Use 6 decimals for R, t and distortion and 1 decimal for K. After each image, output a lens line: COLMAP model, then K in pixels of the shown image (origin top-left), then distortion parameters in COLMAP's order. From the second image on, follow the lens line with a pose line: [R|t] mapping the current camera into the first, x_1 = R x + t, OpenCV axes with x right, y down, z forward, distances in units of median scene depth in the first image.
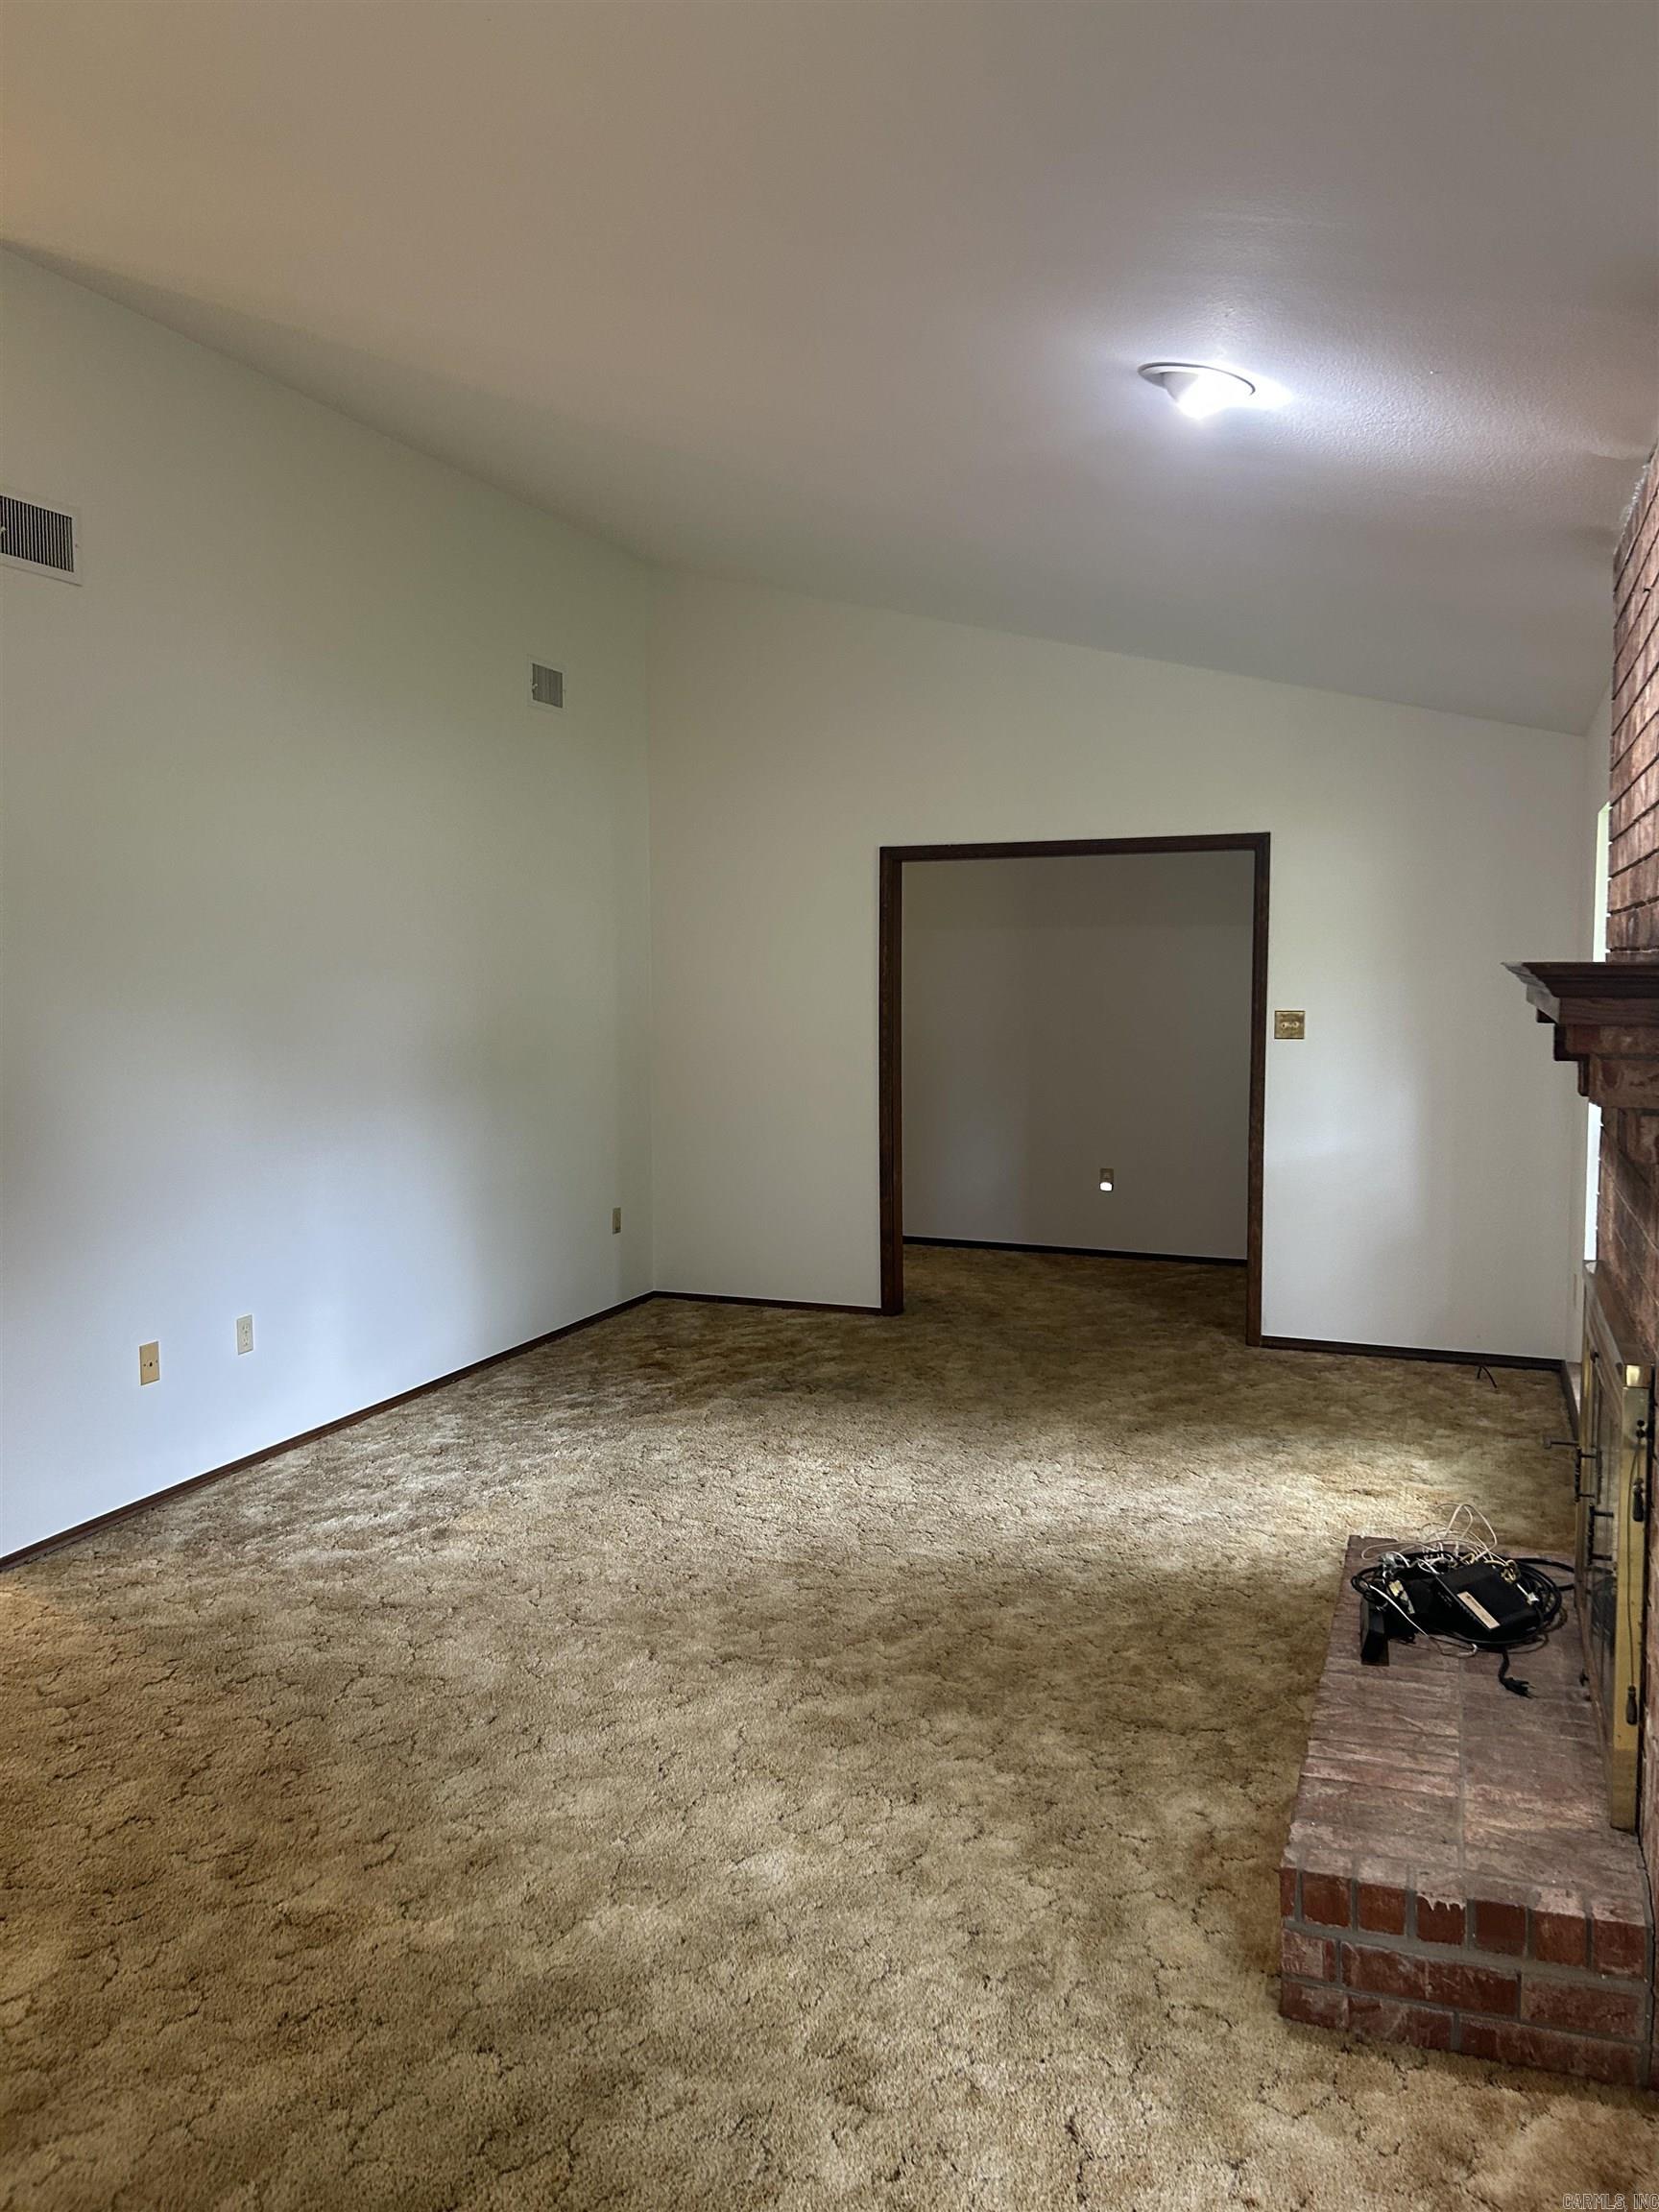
lens RADIAL K [[1661.1, 0, 827.2], [0, 1661.1, 1100.6], [0, 0, 1]] dist [0.048809, -0.060379]
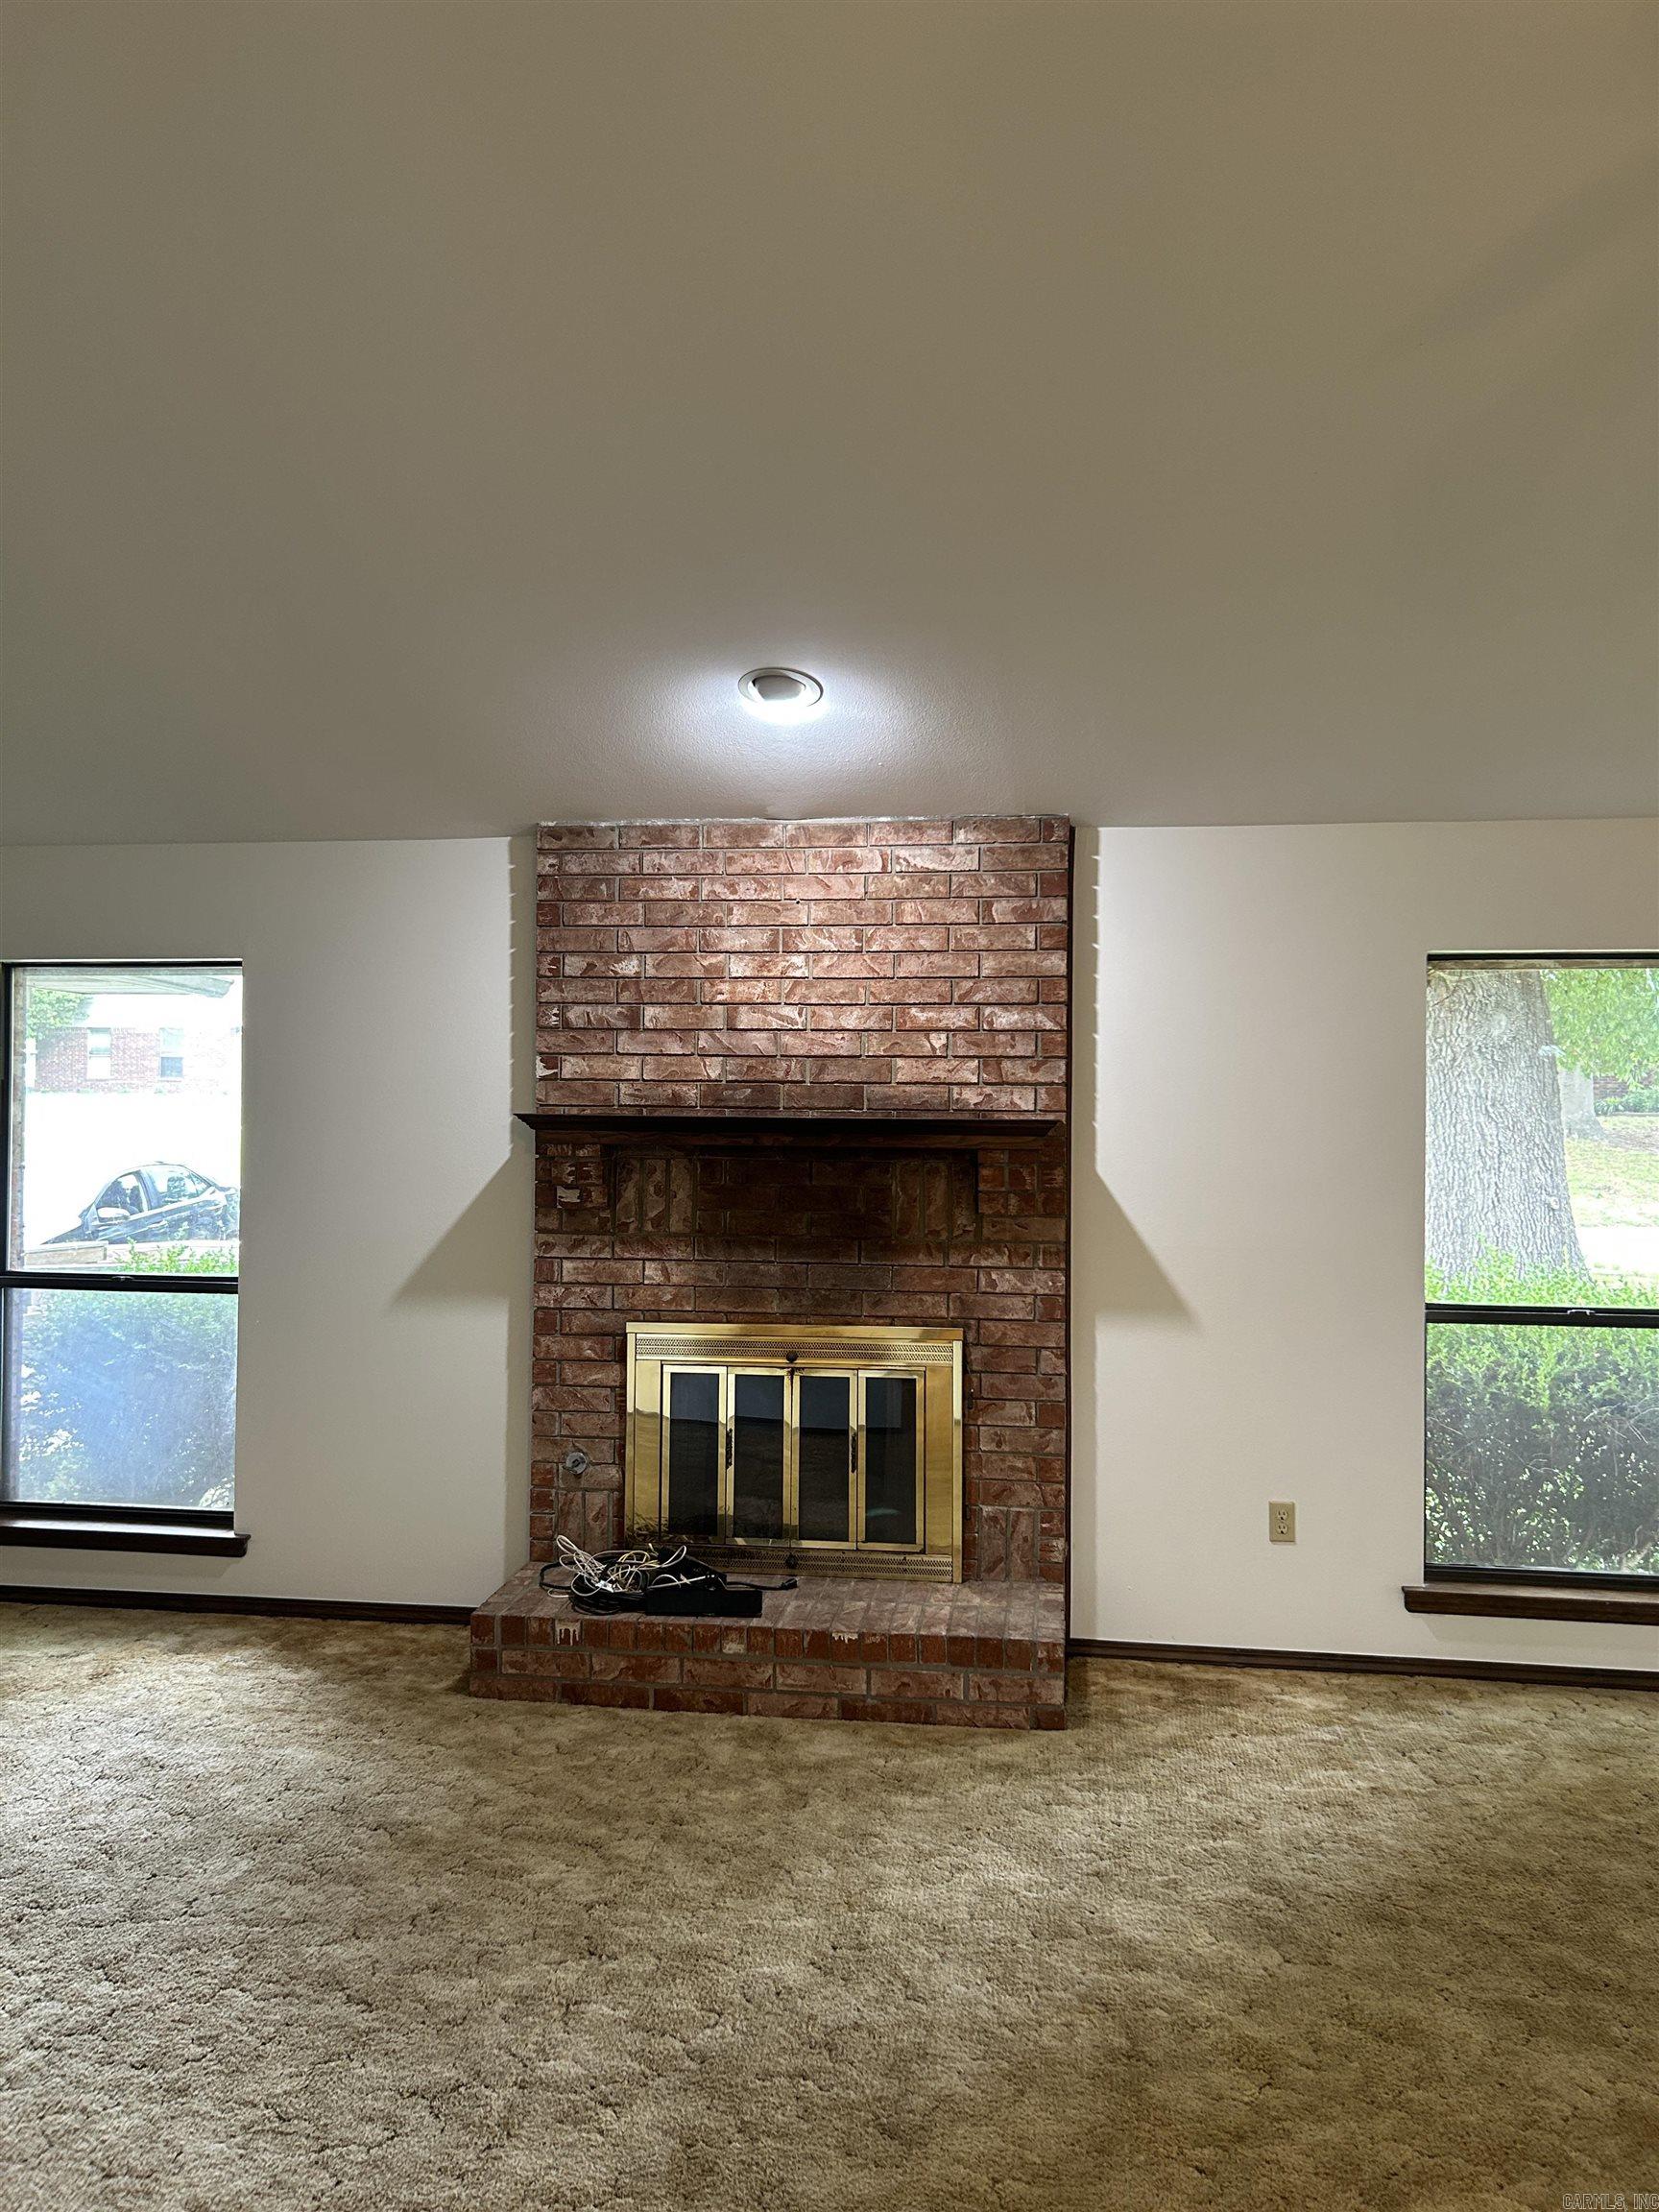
lens RADIAL K [[1661.1, 0, 823.8], [0, 1661.1, 1111.0], [0, 0, 1]] dist [0.048809, -0.060379]
pose [[-0.205506, -0.002169, 0.978653, -1.063431], [0.071150, 0.997318, 0.017151, -0.107362], [-0.976066, 0.073156, -0.204800, 1.209053]]
